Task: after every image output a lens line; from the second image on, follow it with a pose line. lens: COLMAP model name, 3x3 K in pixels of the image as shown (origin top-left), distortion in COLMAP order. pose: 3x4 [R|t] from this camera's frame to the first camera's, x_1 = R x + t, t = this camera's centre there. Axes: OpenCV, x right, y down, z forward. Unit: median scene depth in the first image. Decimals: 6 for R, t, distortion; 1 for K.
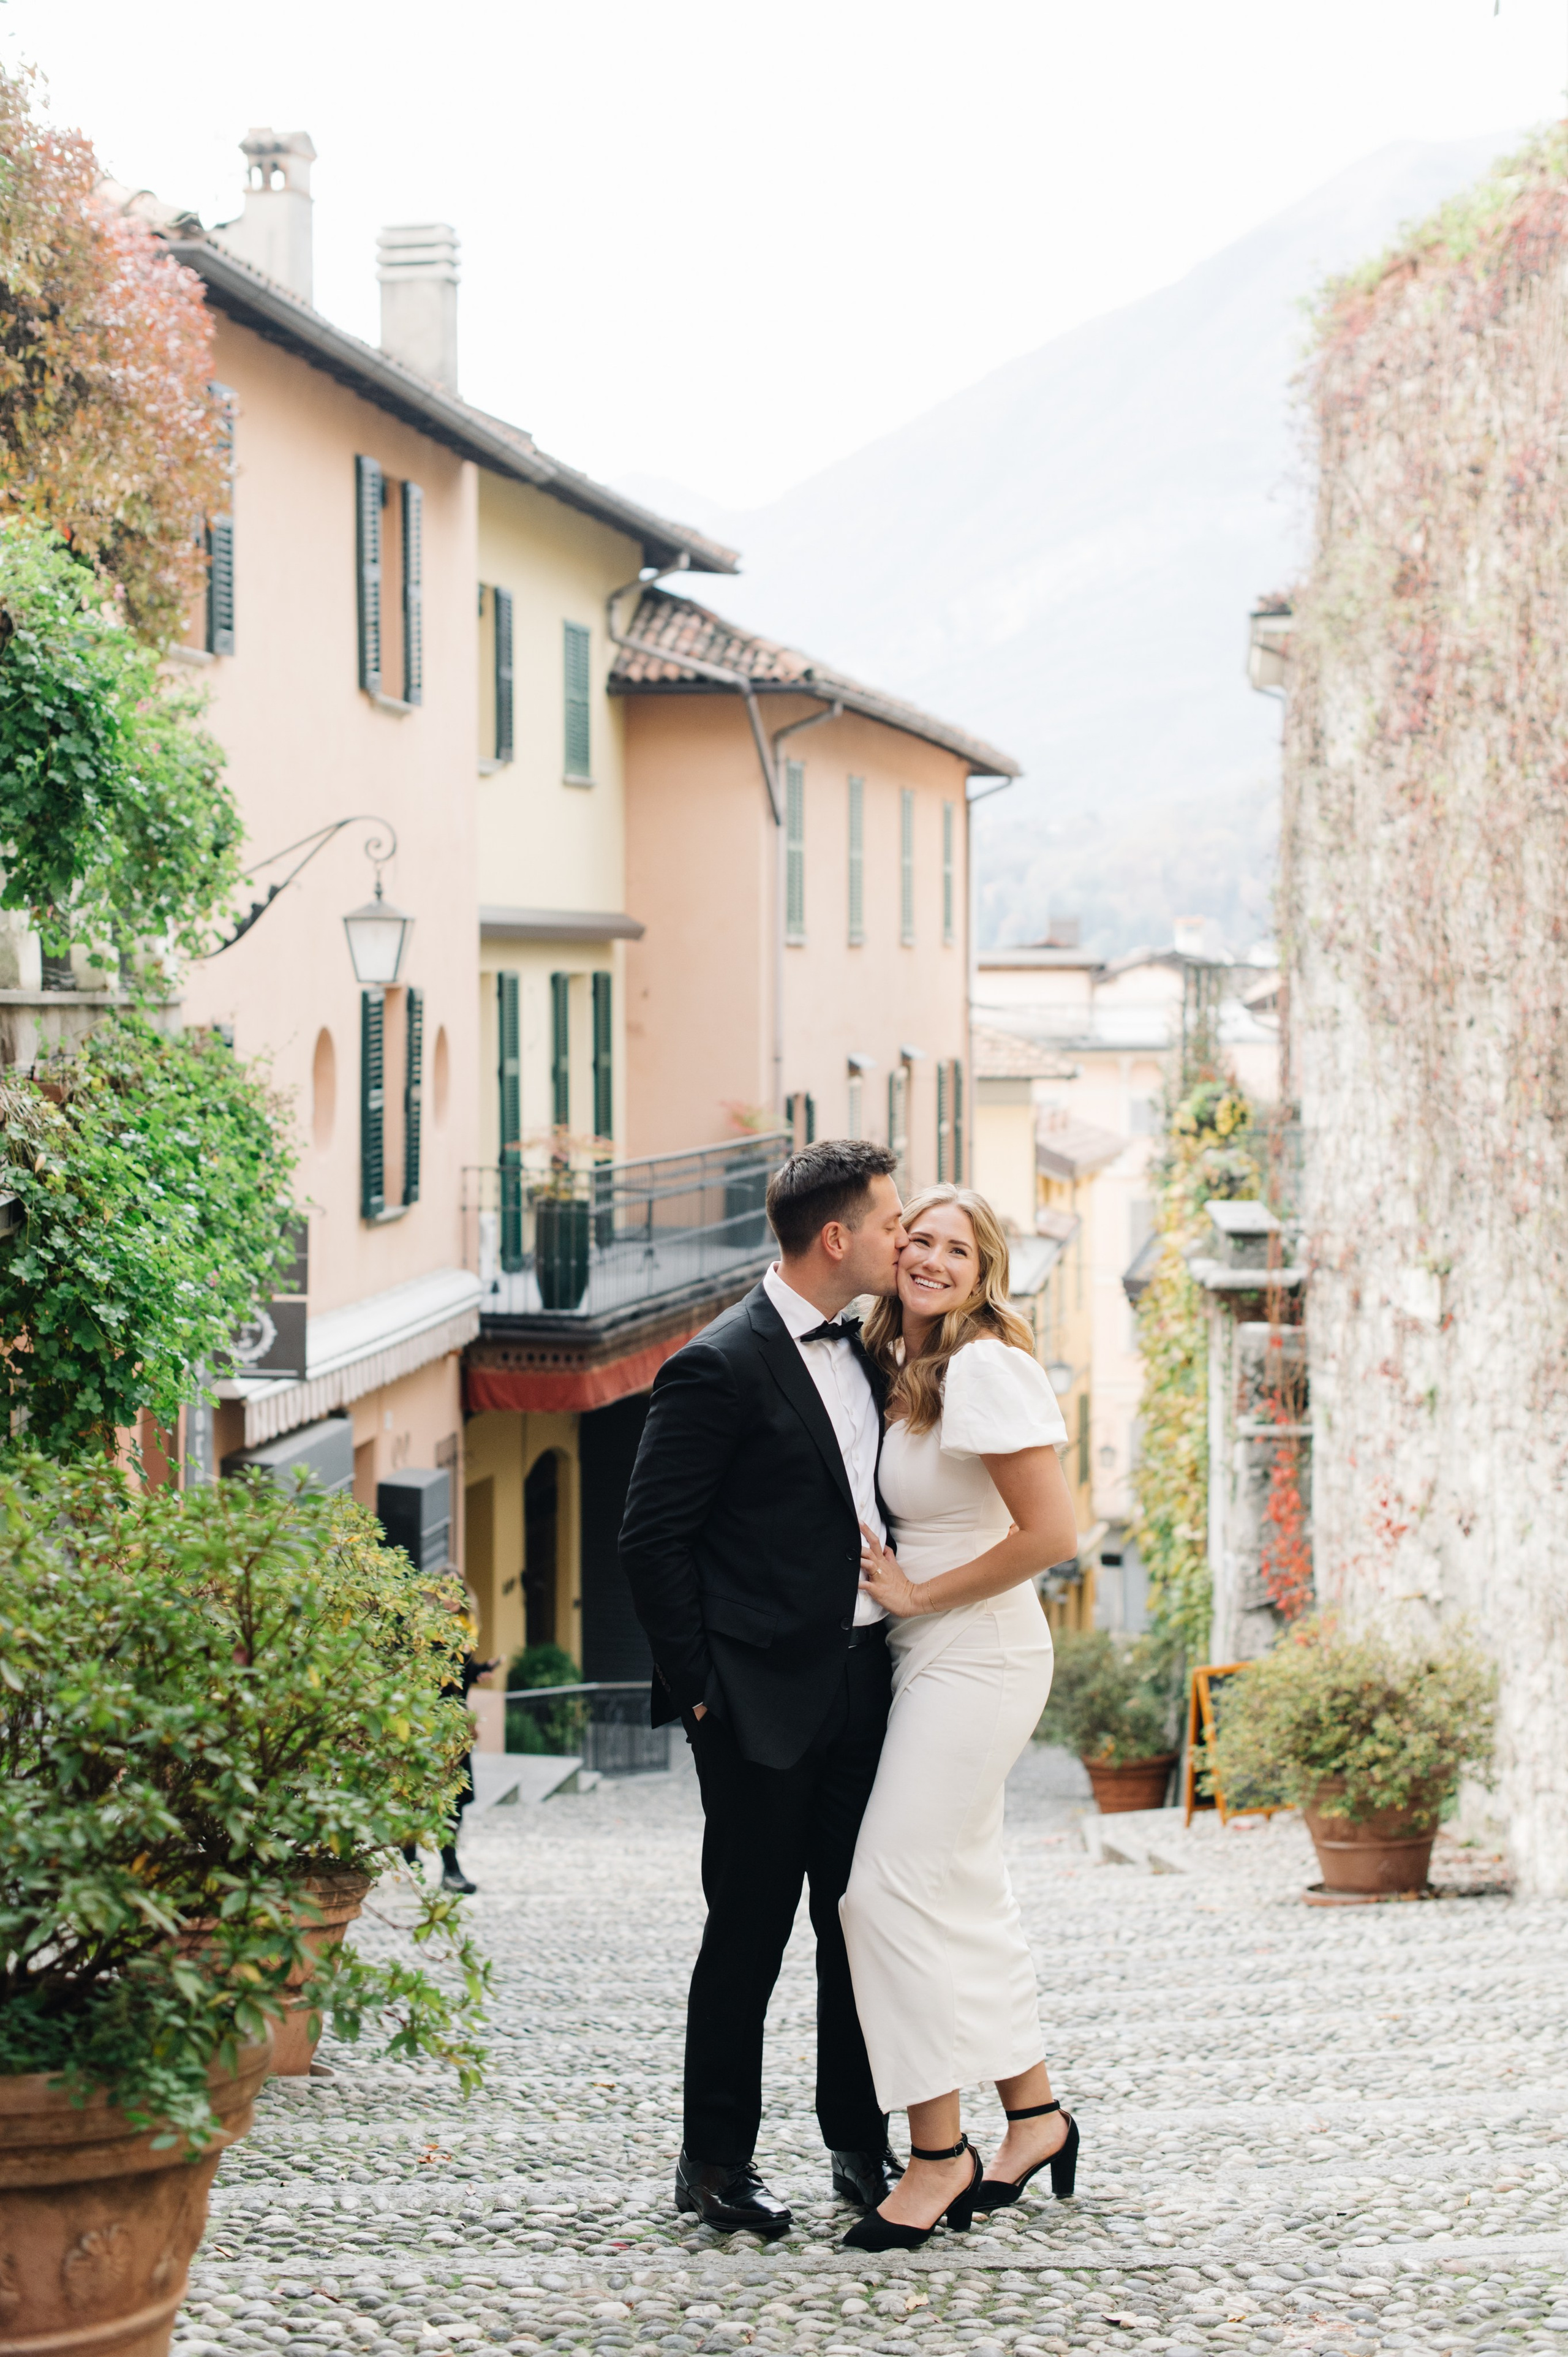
lens RADIAL K [[3354.3, 0, 835.8], [0, 3354.3, 1184.4], [0, 0, 1]] dist [0.003084, 0.085345]
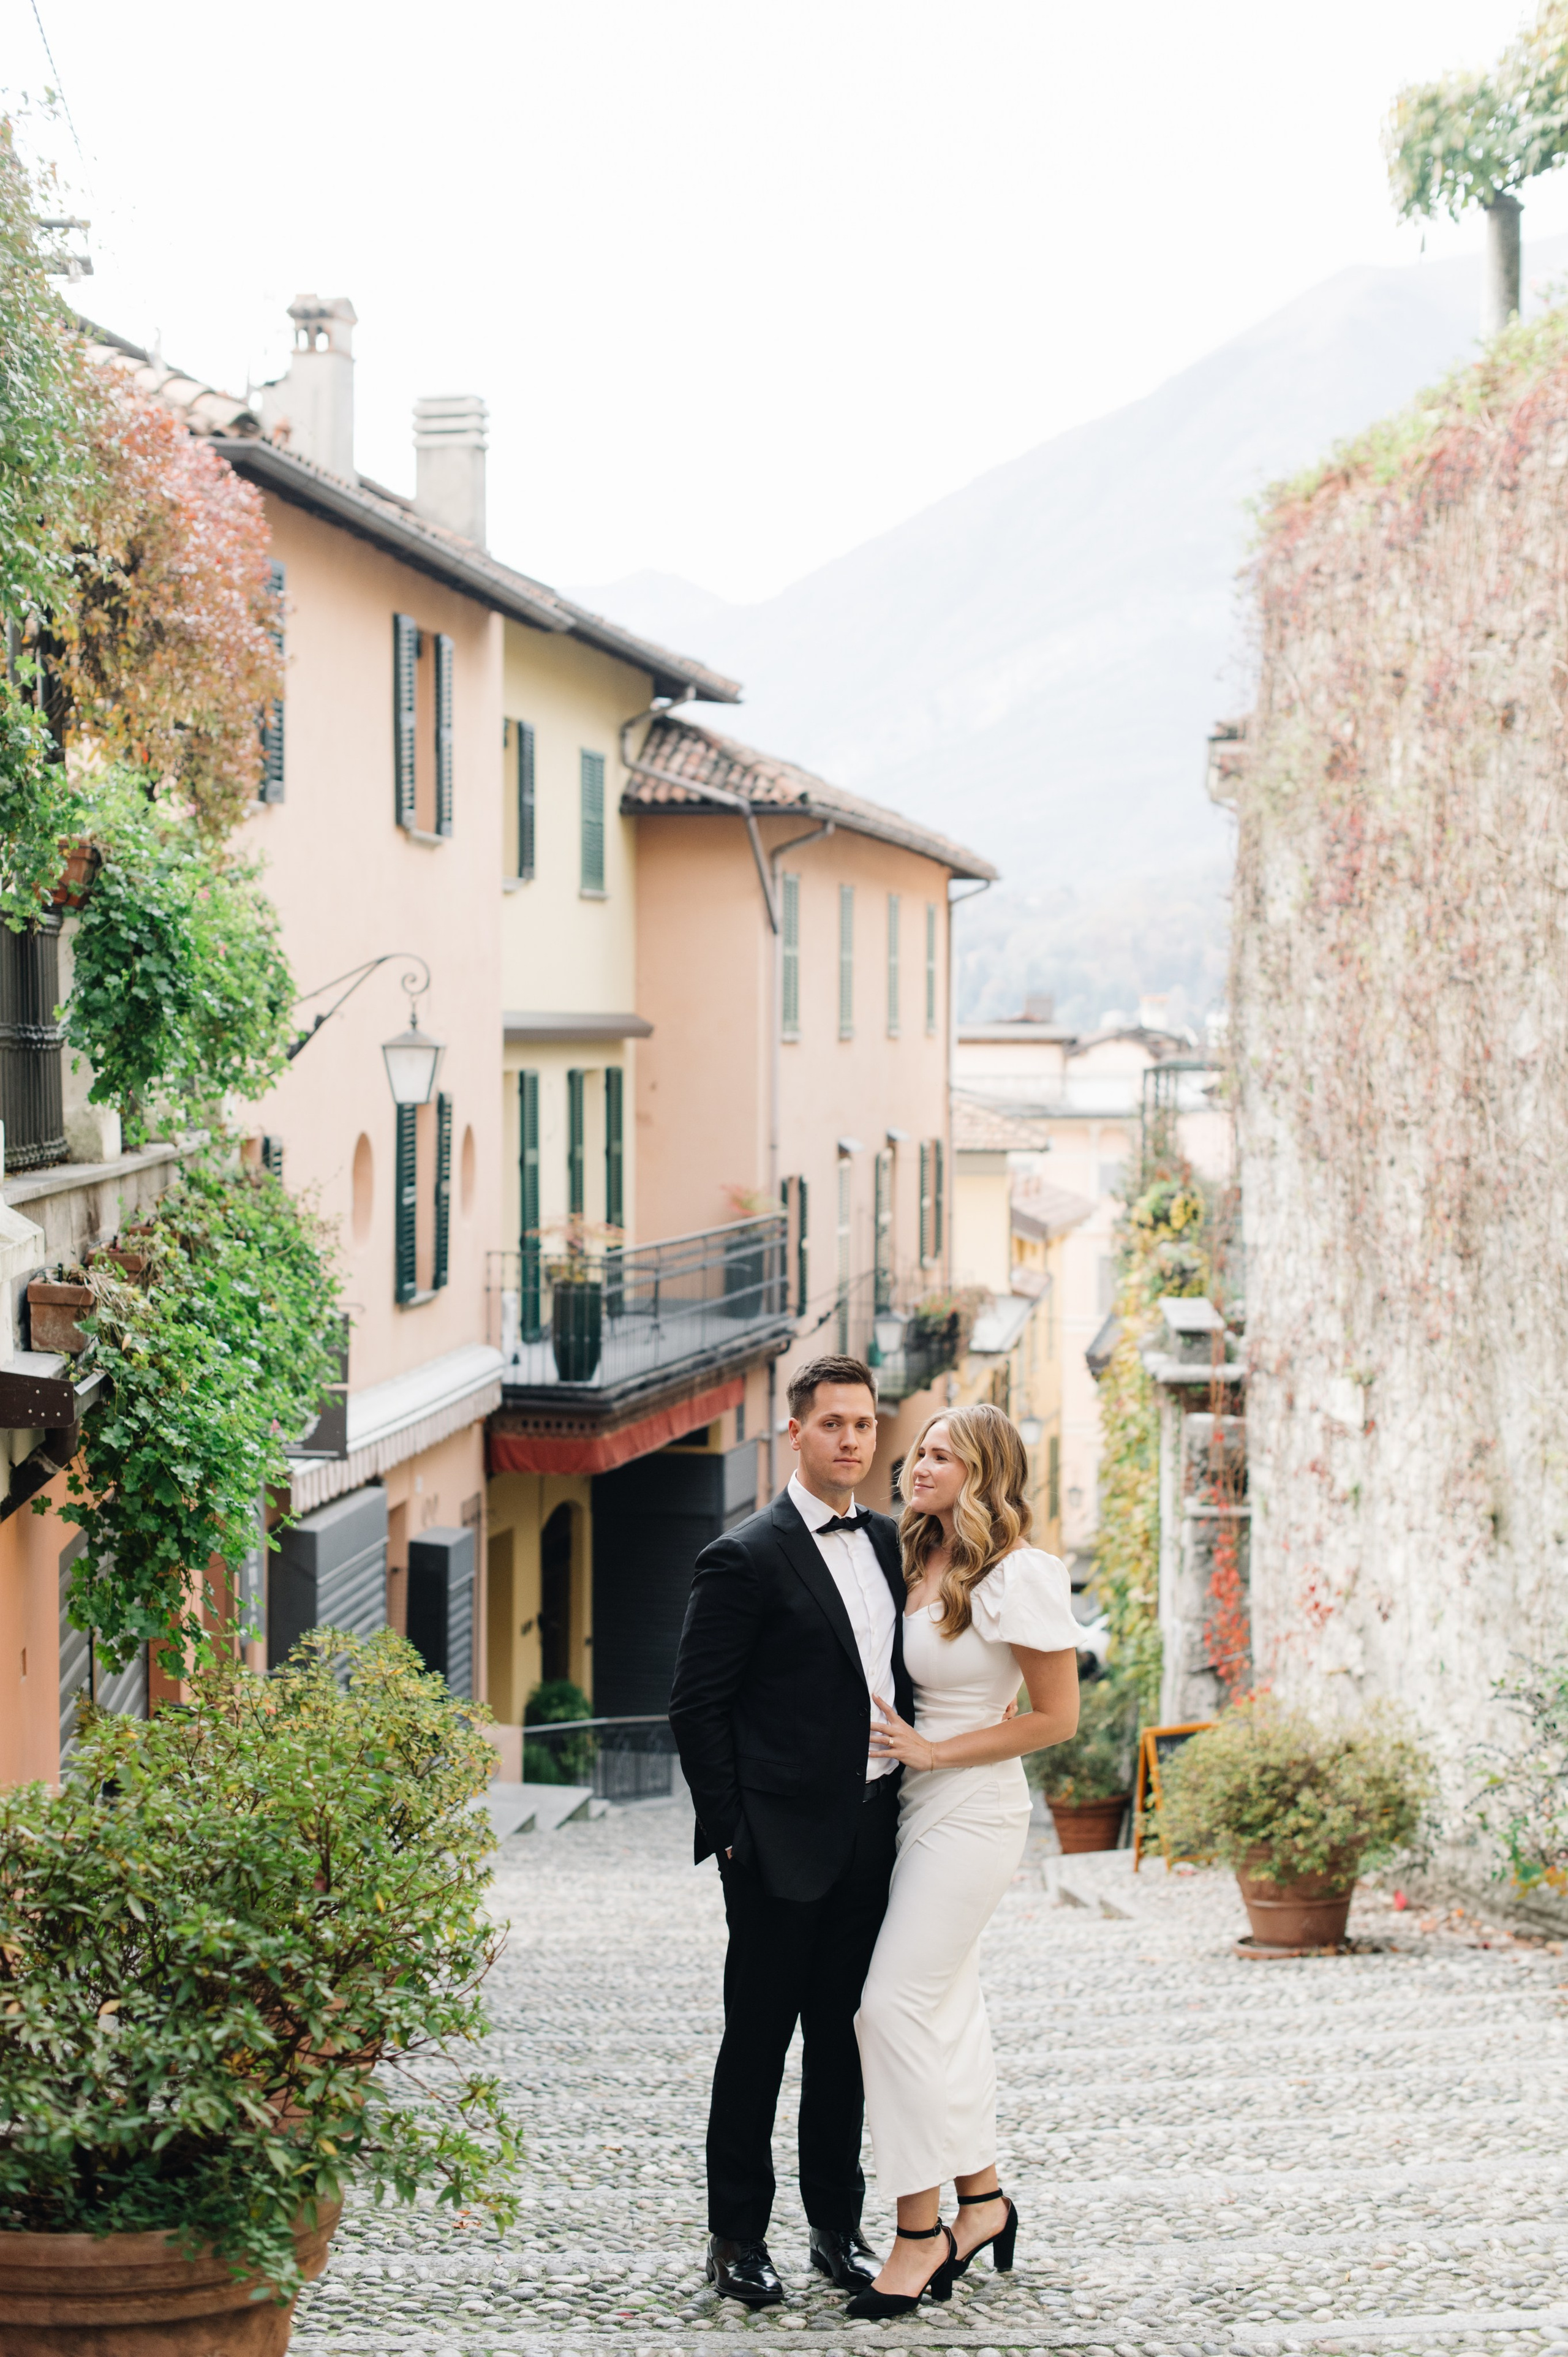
lens RADIAL K [[3277.6, 0, 820.4], [0, 3277.6, 1125.7], [0, 0, 1]] dist [0.007061, 0.081671]
pose [[0.999968, 0.005554, -0.005777, 0.005136], [-0.005497, 0.999937, 0.009785, -0.068904], [0.005831, -0.009753, 0.999935, -0.090844]]
